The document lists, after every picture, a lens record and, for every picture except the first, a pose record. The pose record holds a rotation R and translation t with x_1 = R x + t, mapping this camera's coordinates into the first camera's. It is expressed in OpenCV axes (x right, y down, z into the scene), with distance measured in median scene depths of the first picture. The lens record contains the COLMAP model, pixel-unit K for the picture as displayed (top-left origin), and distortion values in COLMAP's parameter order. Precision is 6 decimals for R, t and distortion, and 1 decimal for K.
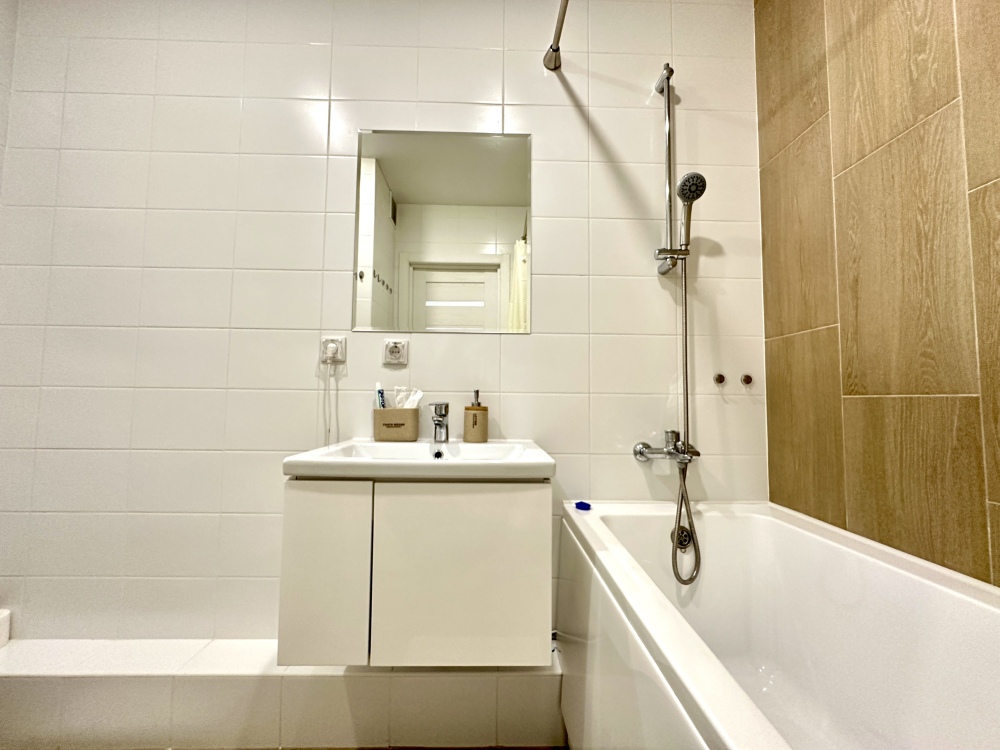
lens RADIAL K [[407.3, 0, 495.7], [0, 407.3, 376.2], [0, 0, 1]] dist [-0.001652, -0.000201]
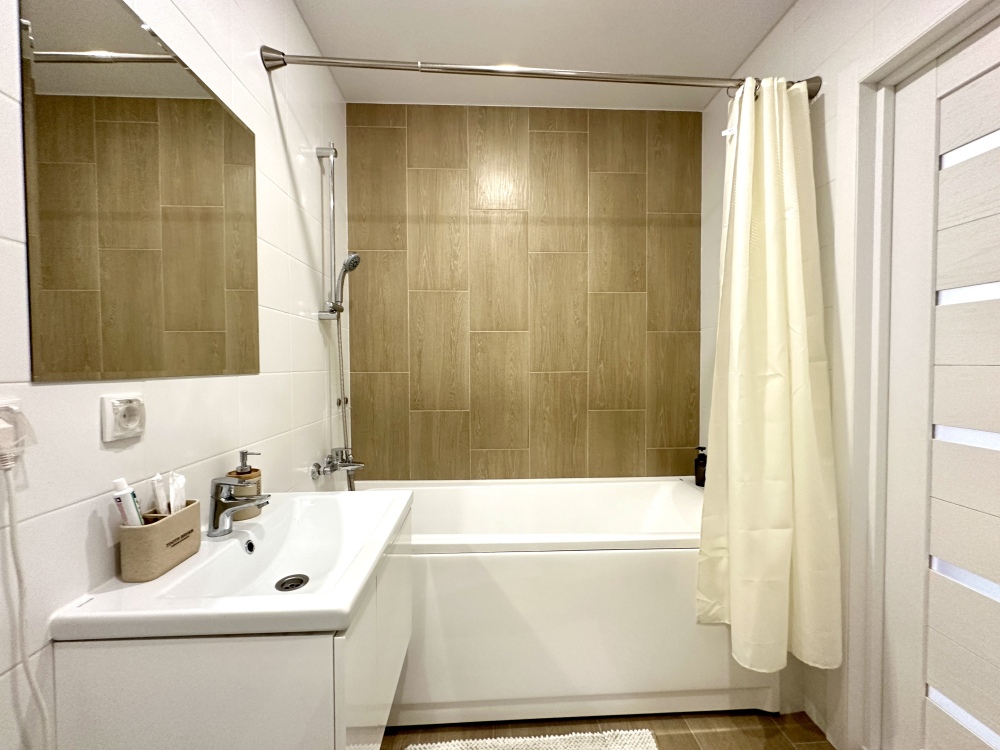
lens RADIAL K [[398.6, 0, 499.8], [0, 398.6, 375.7], [0, 0, 1]] dist [-0.001444, 0.000198]
pose [[-0.021413, -0.039865, 0.998976, -0.898123], [-0.061602, 0.997359, 0.038480, -0.188582], [-0.997871, -0.060715, -0.023812, 0.570835]]
